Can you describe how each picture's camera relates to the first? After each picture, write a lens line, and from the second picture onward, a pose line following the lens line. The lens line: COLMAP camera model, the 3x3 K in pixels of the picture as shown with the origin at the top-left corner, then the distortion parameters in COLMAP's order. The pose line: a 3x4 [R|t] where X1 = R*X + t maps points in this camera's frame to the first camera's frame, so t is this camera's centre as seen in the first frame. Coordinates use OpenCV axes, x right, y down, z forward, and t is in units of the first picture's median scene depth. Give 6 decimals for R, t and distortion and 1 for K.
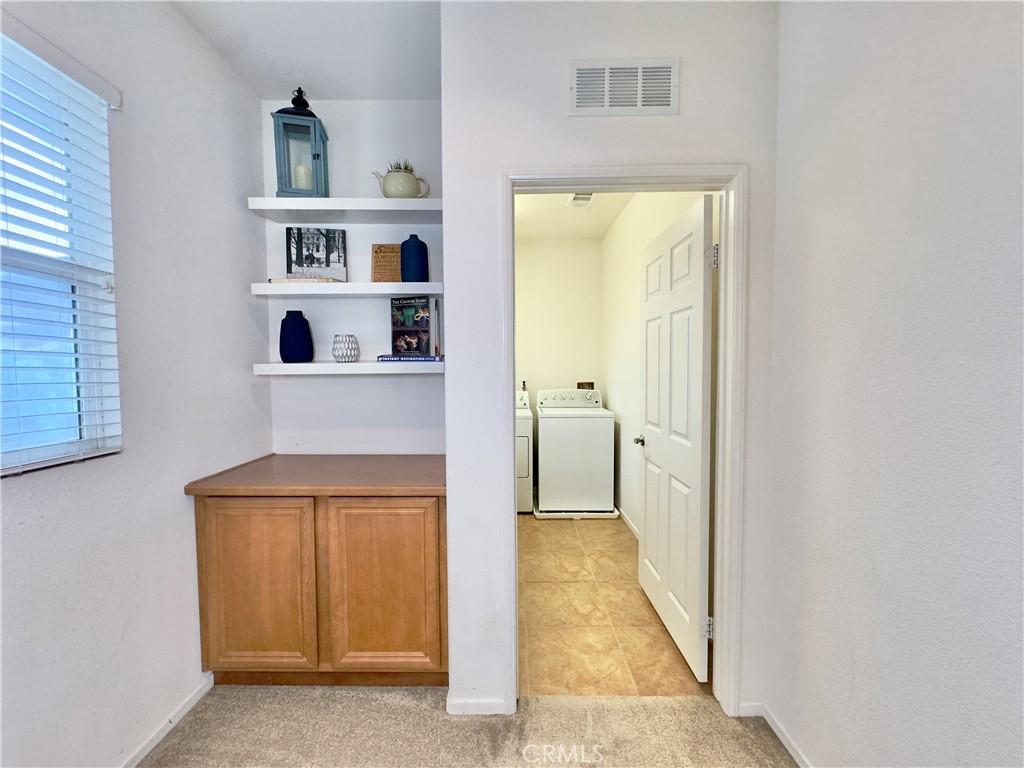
lens RADIAL K [[407.3, 0, 513.6], [0, 407.3, 382.5], [0, 0, 1]] dist [-0.005070, 0.001062]
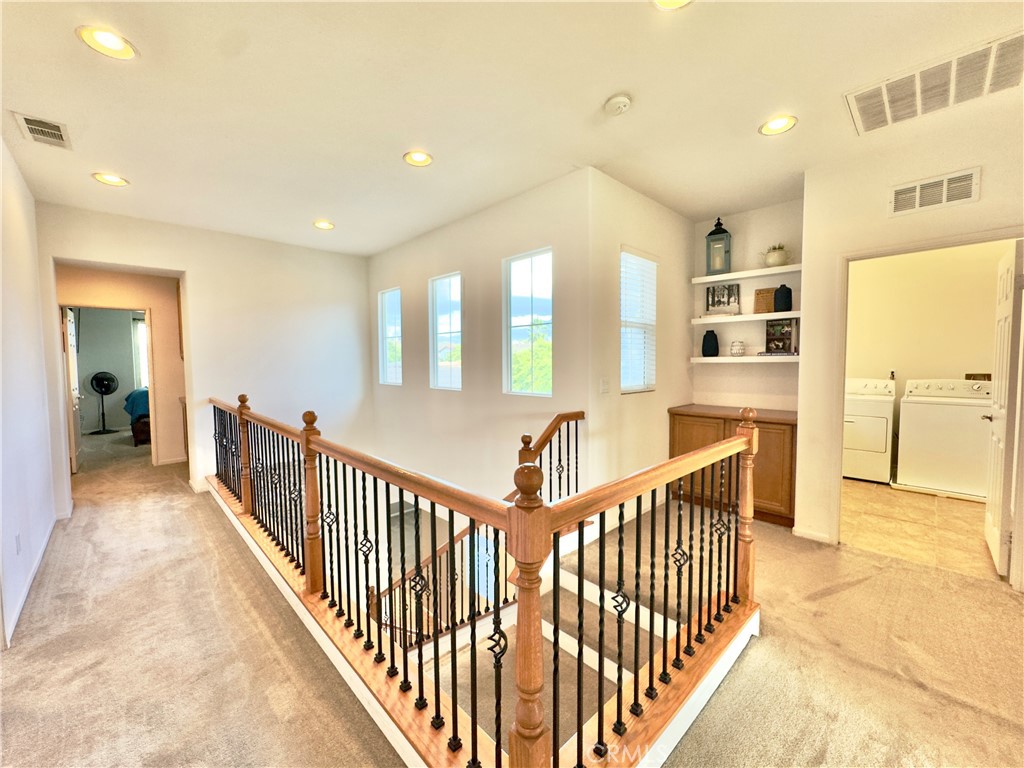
lens RADIAL K [[407.3, 0, 514.2], [0, 407.3, 384.7], [0, 0, 1]] dist [-0.005070, 0.001062]
pose [[0.699205, 0.039607, -0.713823, 0.211501], [-0.022265, 0.999186, 0.033632, 0.040931], [0.714574, -0.007623, 0.699518, -1.047318]]
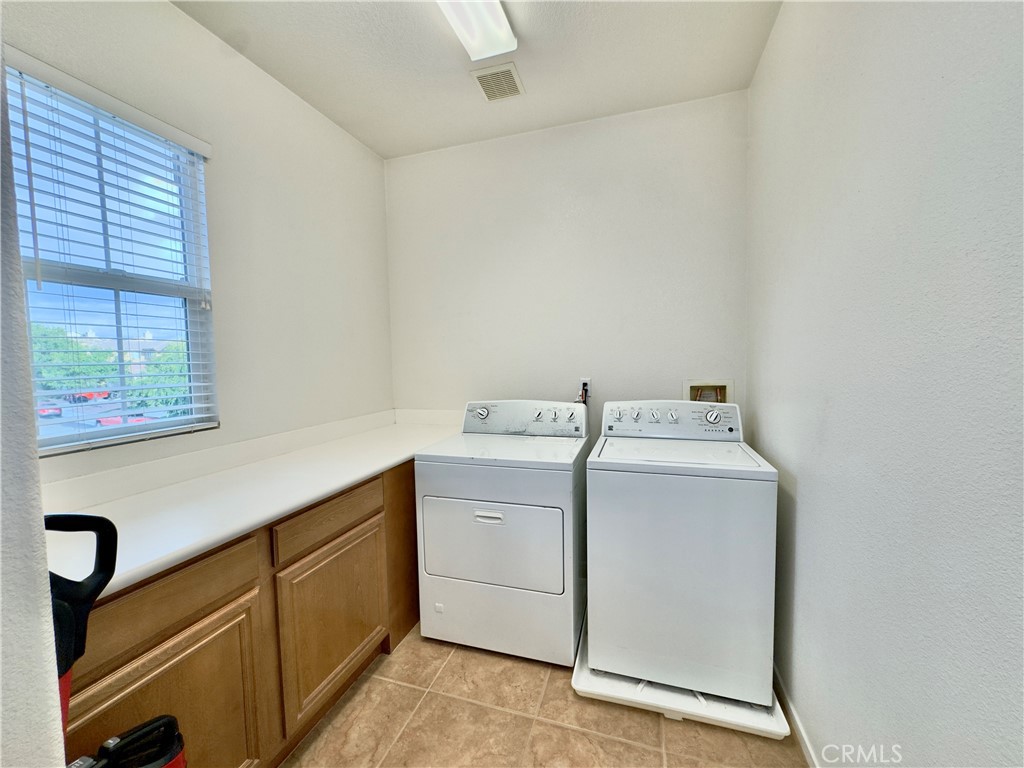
lens RADIAL K [[407.3, 0, 510.7], [0, 407.3, 383.6], [0, 0, 1]] dist [-0.005070, 0.001062]
pose [[0.955425, 0.013732, -0.294914, 0.207835], [-0.006211, 0.999632, 0.026424, -0.034708], [0.295168, -0.023414, 0.955158, 1.010812]]
